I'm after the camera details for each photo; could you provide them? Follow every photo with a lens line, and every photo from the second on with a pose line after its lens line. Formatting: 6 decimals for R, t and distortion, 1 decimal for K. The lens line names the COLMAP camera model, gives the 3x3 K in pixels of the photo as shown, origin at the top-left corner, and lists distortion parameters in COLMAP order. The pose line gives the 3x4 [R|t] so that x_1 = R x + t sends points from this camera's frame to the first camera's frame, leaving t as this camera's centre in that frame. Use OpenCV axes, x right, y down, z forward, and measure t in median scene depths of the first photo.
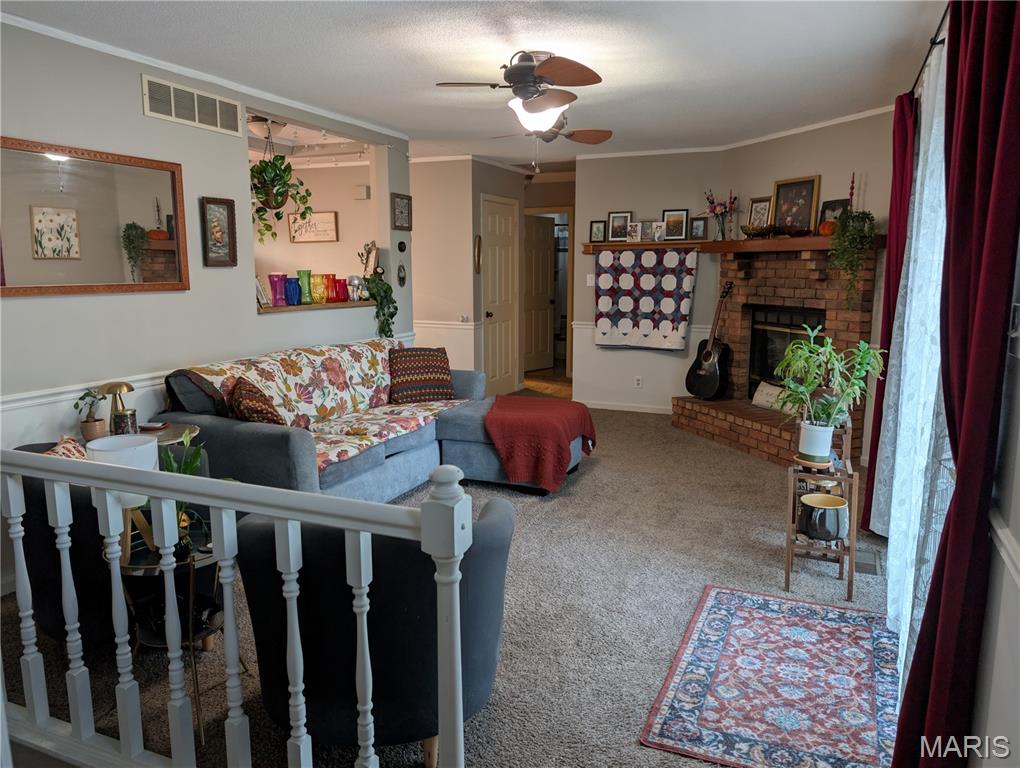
lens RADIAL K [[739.0, 0, 515.3], [0, 739.0, 384.8], [0, 0, 1]] dist [0.066297, -0.003802]
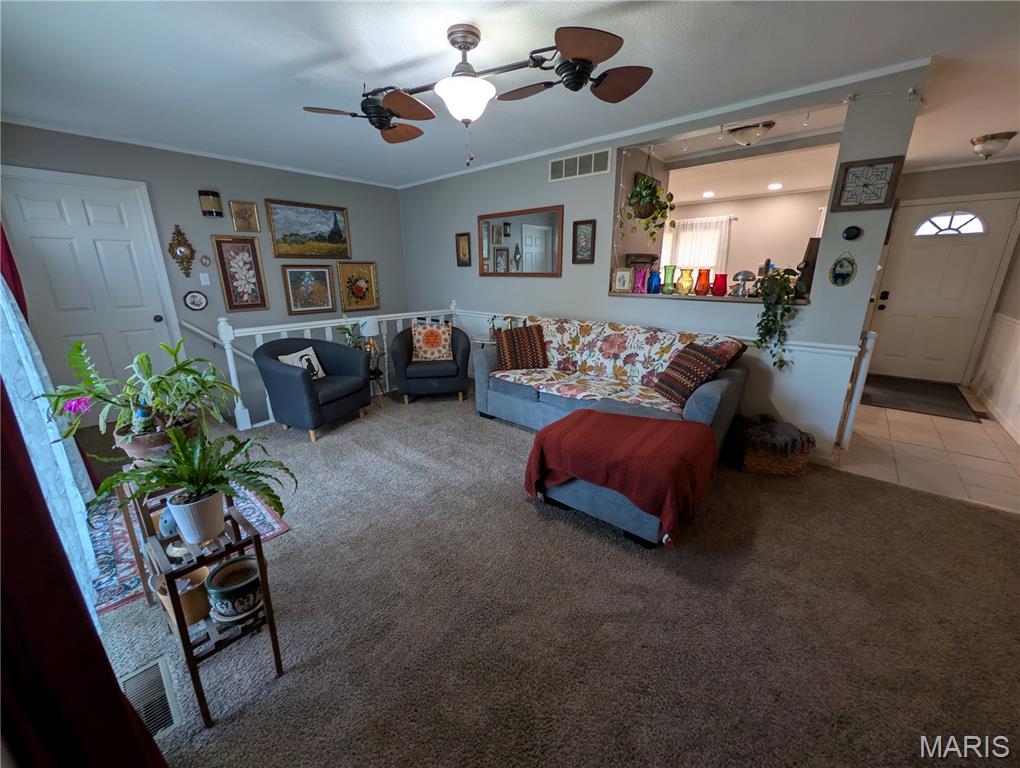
lens RADIAL K [[393.4, 0, 515.5], [0, 393.4, 383.7], [0, 0, 1]] dist [0.003314, 0.000098]
pose [[-0.291139, 0.285844, -0.912980, 0.513286], [-0.137338, 0.931947, 0.335578, -0.178826], [0.946772, 0.223086, -0.232069, 1.100398]]
